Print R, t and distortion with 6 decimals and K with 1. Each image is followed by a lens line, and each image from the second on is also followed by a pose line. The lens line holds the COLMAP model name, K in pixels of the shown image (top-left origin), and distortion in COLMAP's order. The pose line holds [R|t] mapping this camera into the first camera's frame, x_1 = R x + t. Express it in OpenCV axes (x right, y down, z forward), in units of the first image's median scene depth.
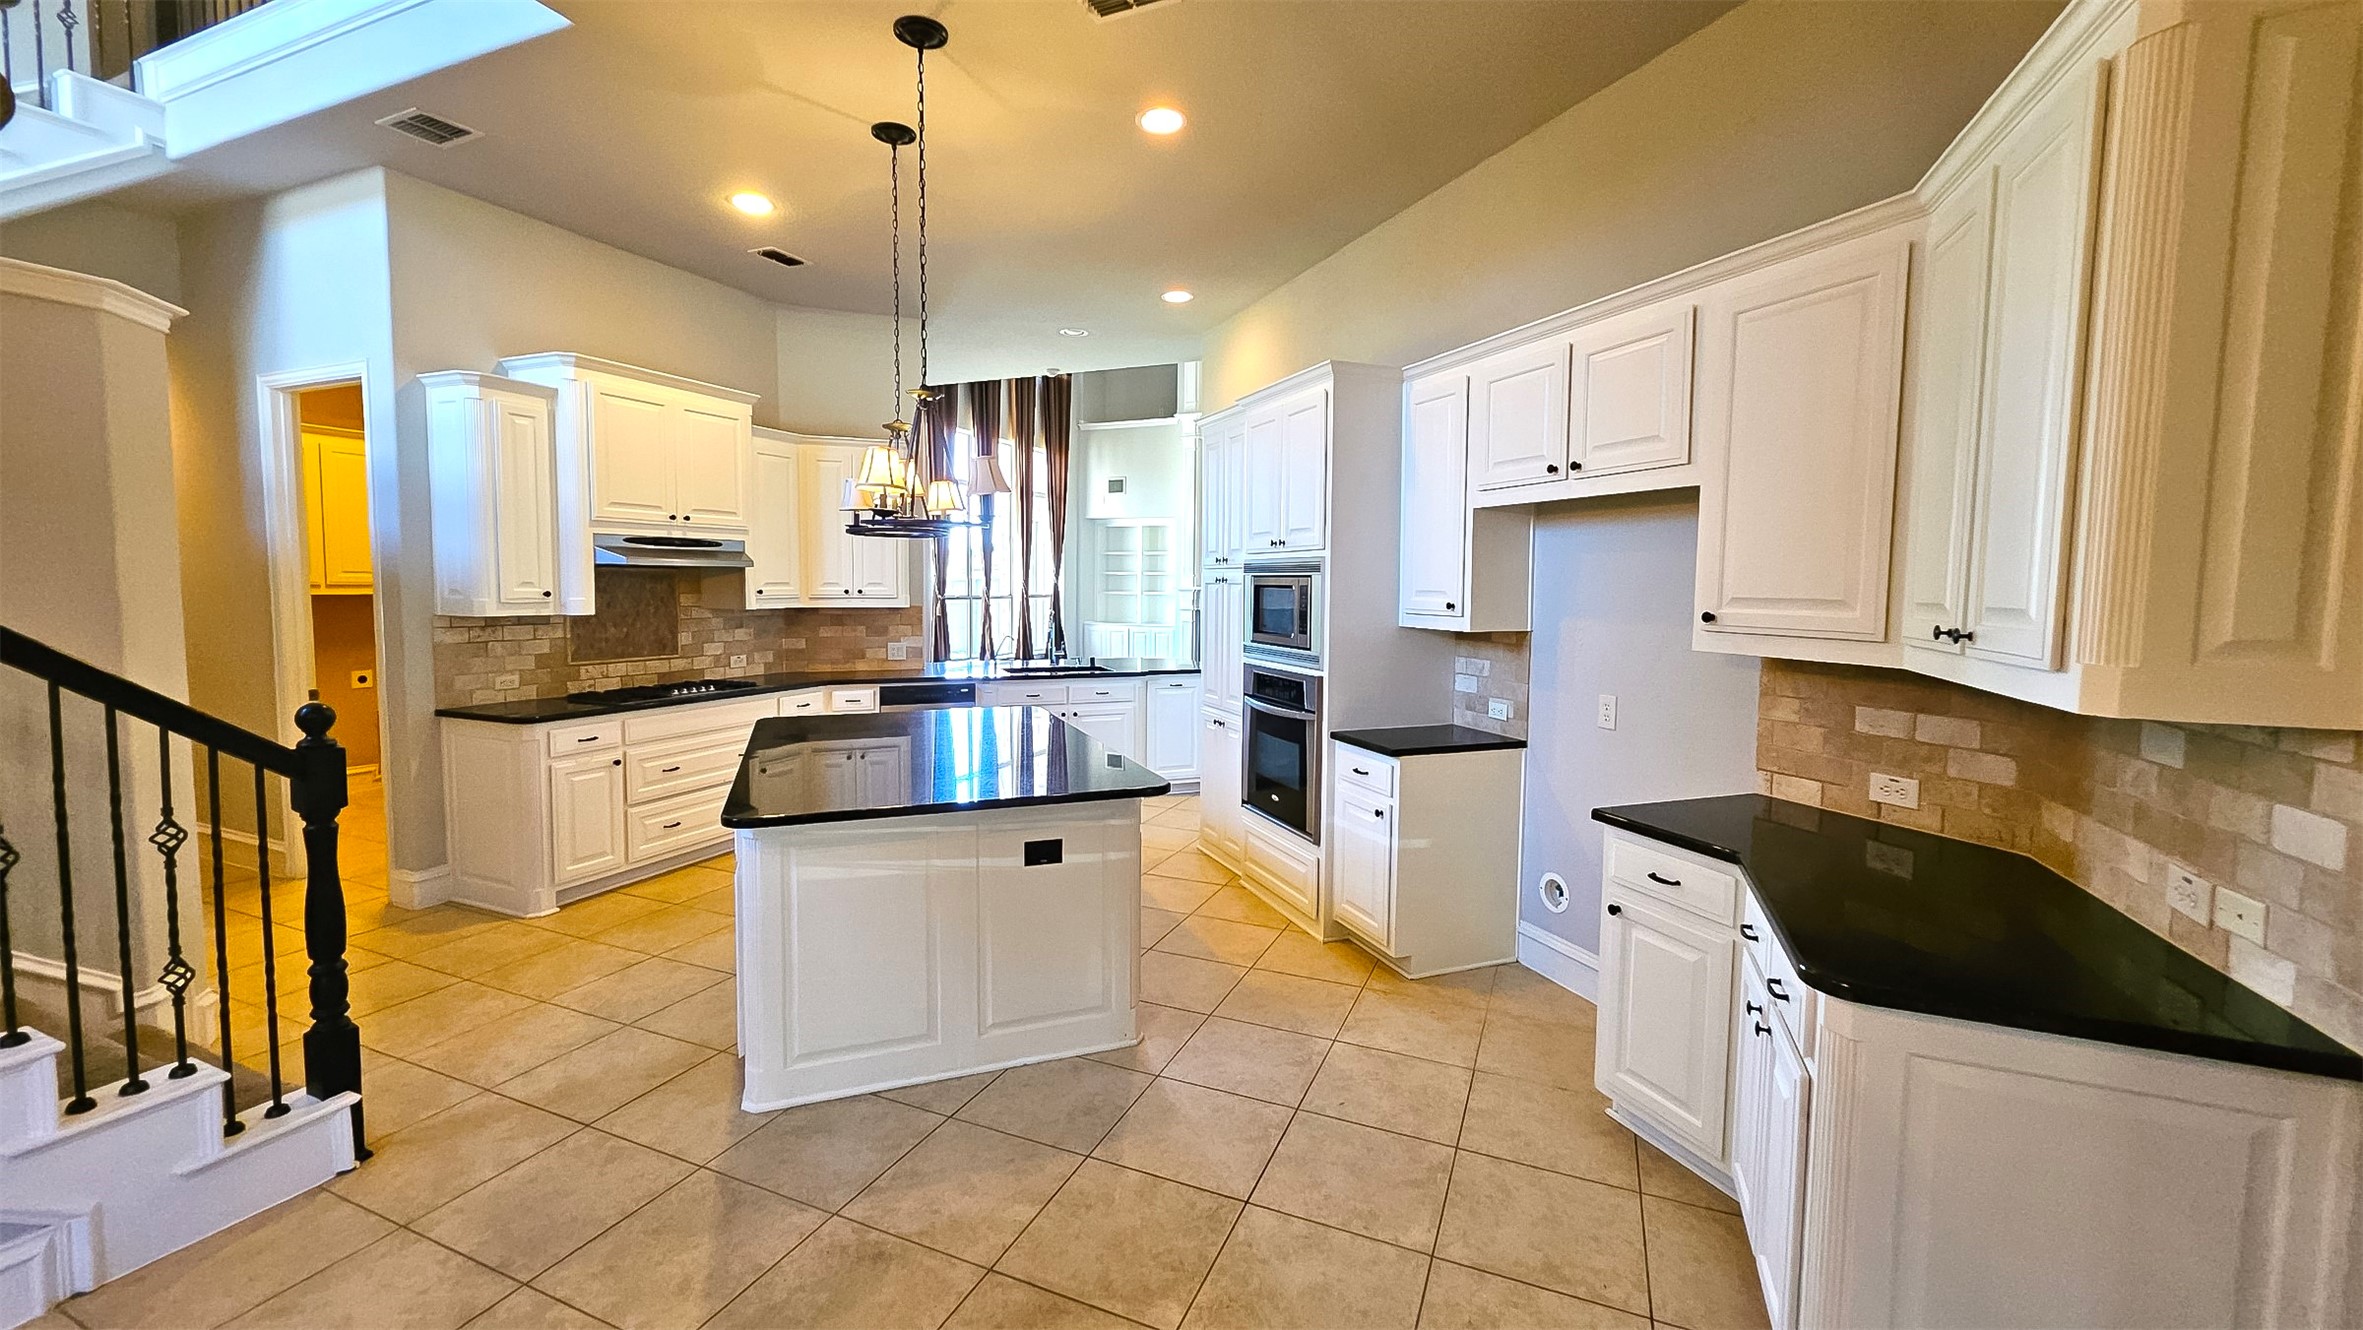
lens RADIAL K [[943.9, 0, 1177.3], [0, 943.9, 653.3], [0, 0, 1]] dist [-0.000103, -0.000471]
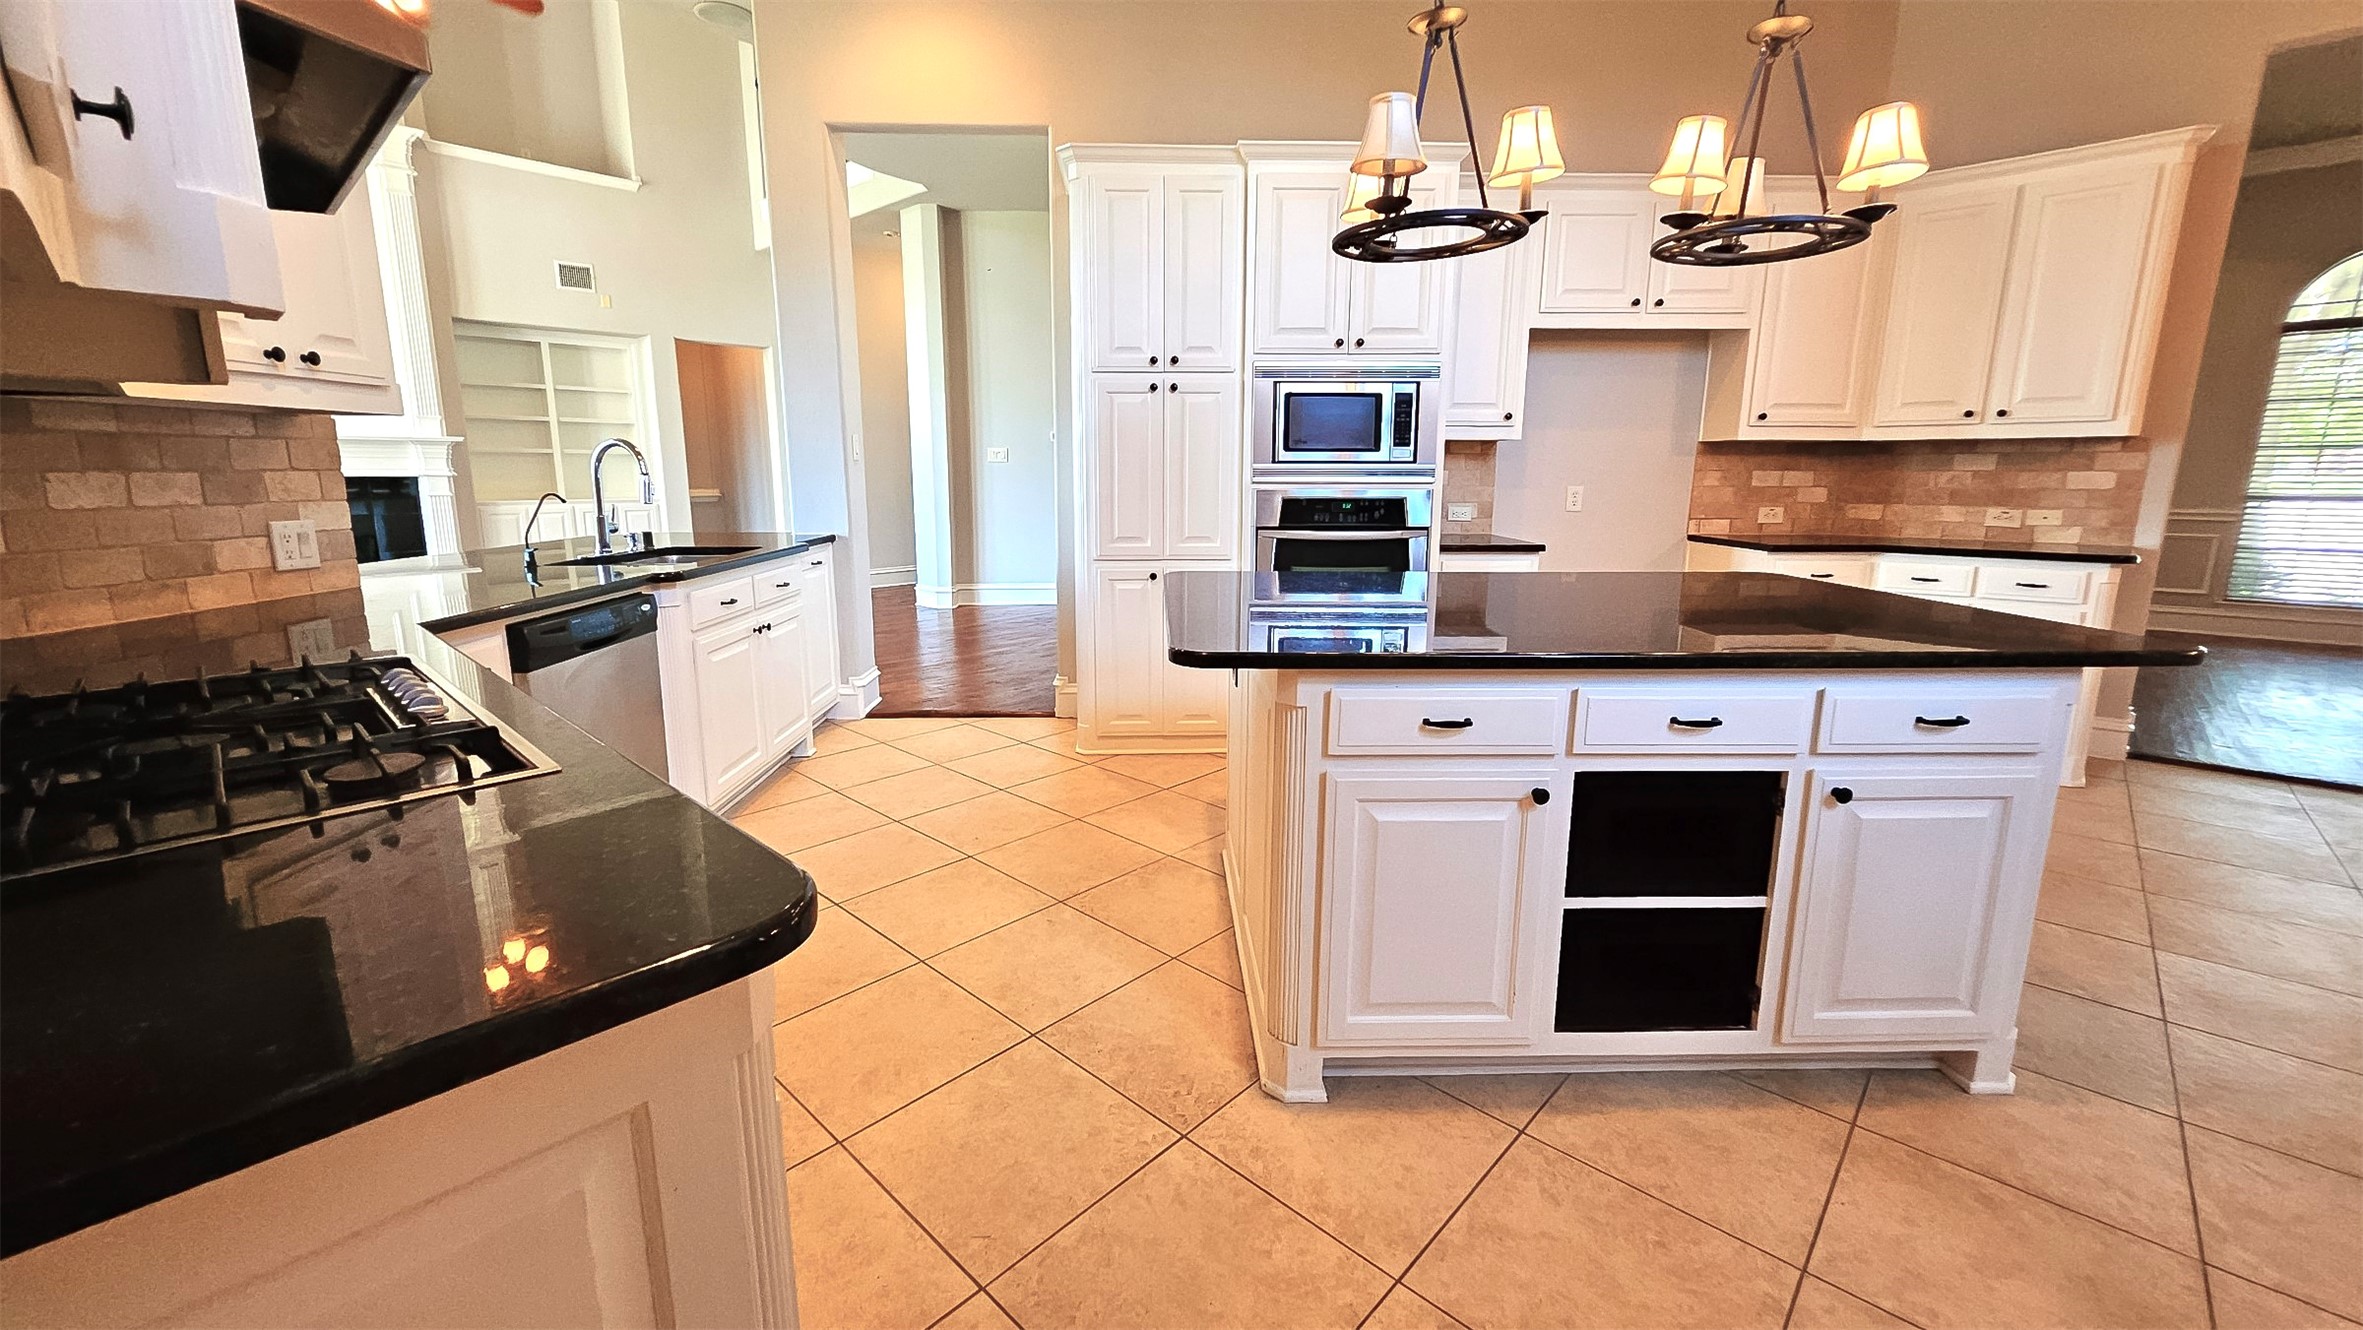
lens RADIAL K [[943.9, 0, 1169.8], [0, 943.9, 659.7], [0, 0, 1]] dist [-0.000103, -0.000471]
pose [[0.346414, -0.195495, 0.917485, -1.274748], [0.074560, 0.980688, 0.180810, 0.001502], [-0.935114, 0.005772, 0.354300, 1.327775]]
